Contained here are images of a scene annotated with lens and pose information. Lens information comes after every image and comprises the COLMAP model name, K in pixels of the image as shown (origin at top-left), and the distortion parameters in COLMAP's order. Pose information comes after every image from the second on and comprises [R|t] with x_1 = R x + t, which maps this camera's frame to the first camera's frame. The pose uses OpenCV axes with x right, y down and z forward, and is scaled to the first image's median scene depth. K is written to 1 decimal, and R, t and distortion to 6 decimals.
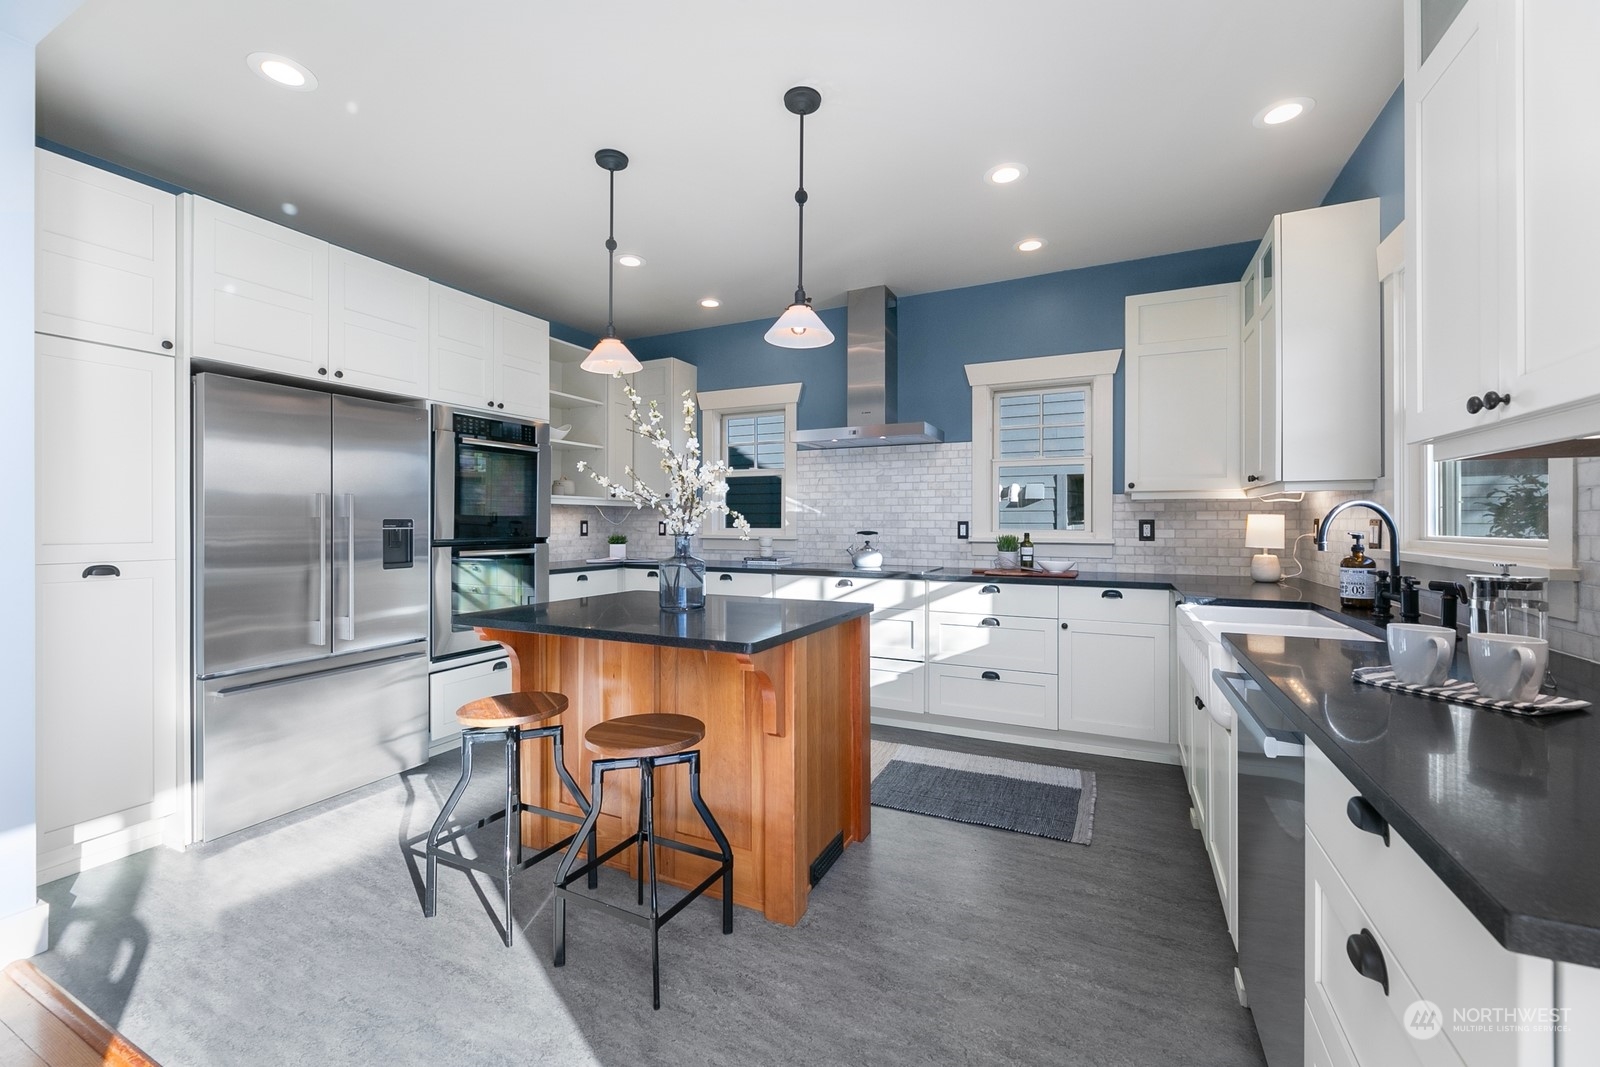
lens RADIAL K [[649.1, 0, 798.2], [0, 649.1, 523.4], [0, 0, 1]] dist [-0.003000, 0.000163]
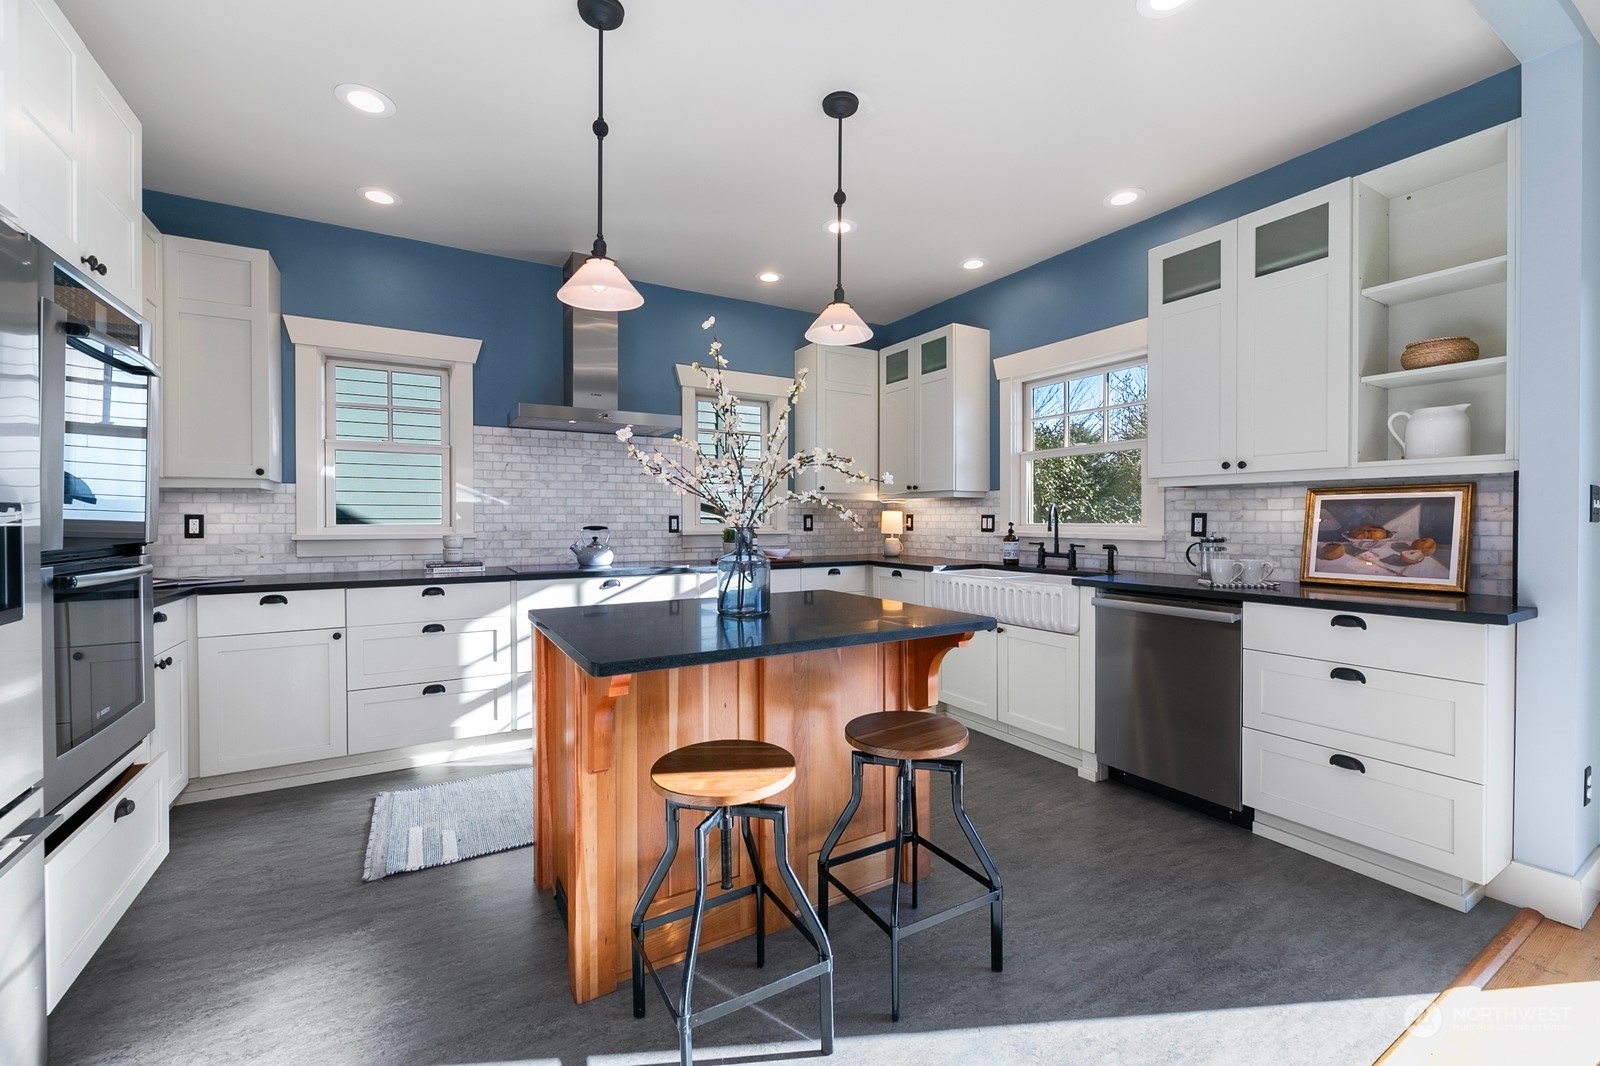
lens RADIAL K [[649.1, 0, 798.8], [0, 649.1, 525.9], [0, 0, 1]] dist [-0.003000, 0.000163]
pose [[0.555516, -0.010197, 0.831443, -0.492056], [0.001619, 0.999936, 0.011182, 0.002032], [-0.831504, -0.004866, 0.555497, 0.264286]]
